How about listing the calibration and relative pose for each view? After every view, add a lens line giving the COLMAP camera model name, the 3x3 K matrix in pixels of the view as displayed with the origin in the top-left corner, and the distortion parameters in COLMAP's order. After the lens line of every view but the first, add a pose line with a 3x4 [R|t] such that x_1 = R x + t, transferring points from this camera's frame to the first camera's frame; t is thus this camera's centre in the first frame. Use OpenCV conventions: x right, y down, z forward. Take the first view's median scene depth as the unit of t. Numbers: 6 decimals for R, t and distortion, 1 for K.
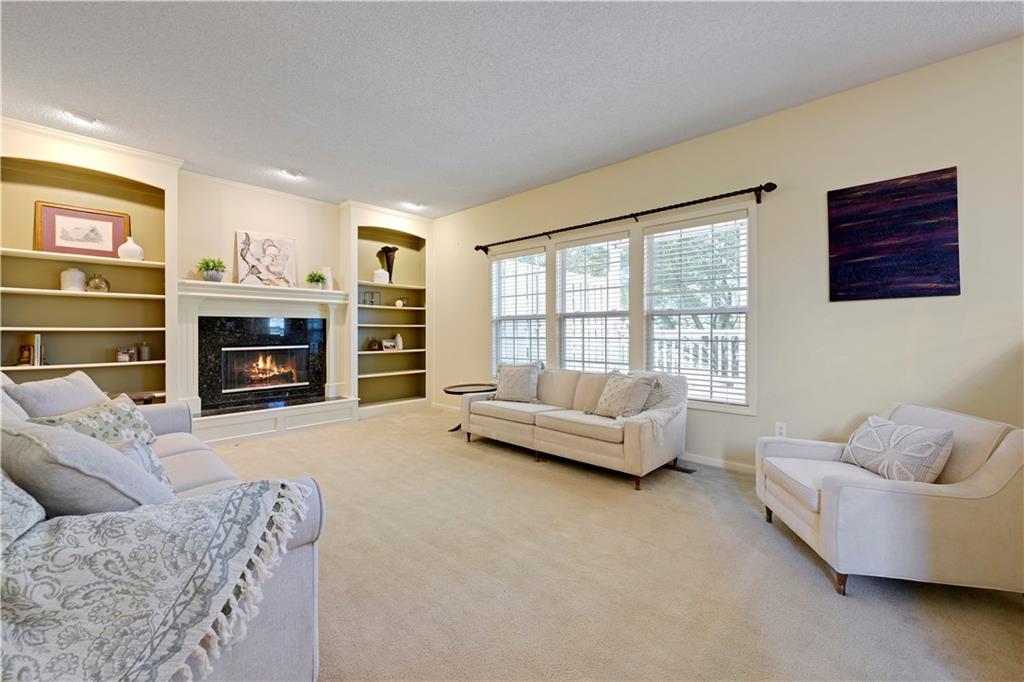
lens RADIAL K [[408.1, 0, 518.2], [0, 408.1, 327.9], [0, 0, 1]] dist [-0.001921, -0.000419]
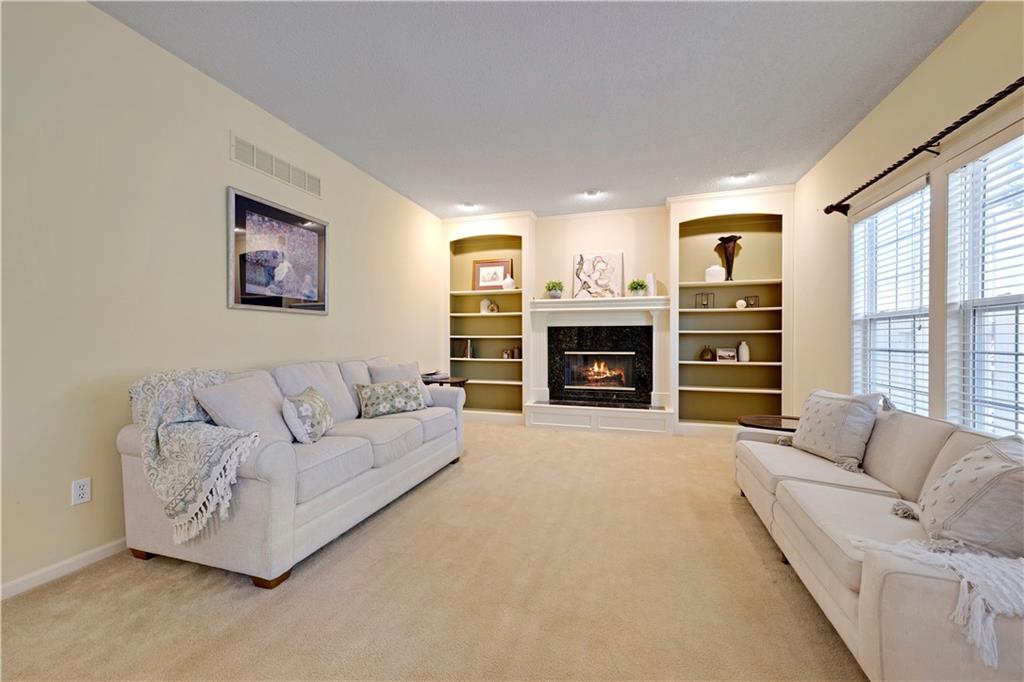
lens RADIAL K [[408.1, 0, 505.8], [0, 408.1, 340.0], [0, 0, 1]] dist [-0.001921, -0.000419]
pose [[0.424657, 0.005002, -0.905341, 0.297072], [0.006084, 0.999946, 0.008379, 0.001989], [0.905334, -0.009066, 0.424604, 0.290141]]
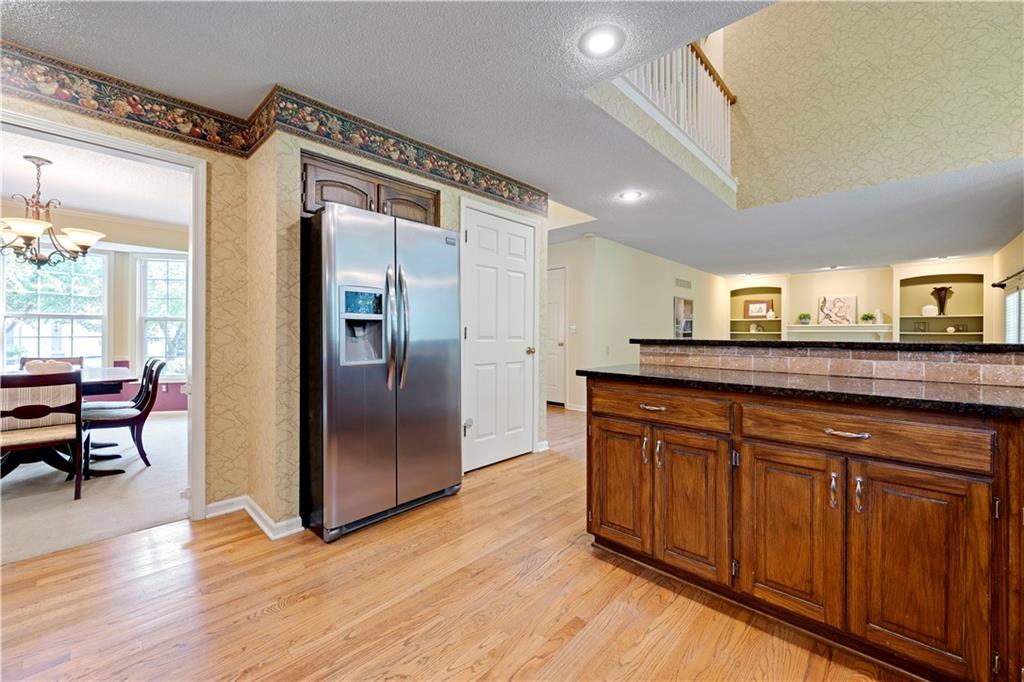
lens RADIAL K [[408.1, 0, 505.4], [0, 408.1, 334.0], [0, 0, 1]] dist [-0.001921, -0.000419]
pose [[-0.019611, 0.002861, -0.999804, 1.234752], [0.002155, 0.999994, 0.002819, -0.065927], [0.999805, -0.002099, -0.019617, -0.447532]]
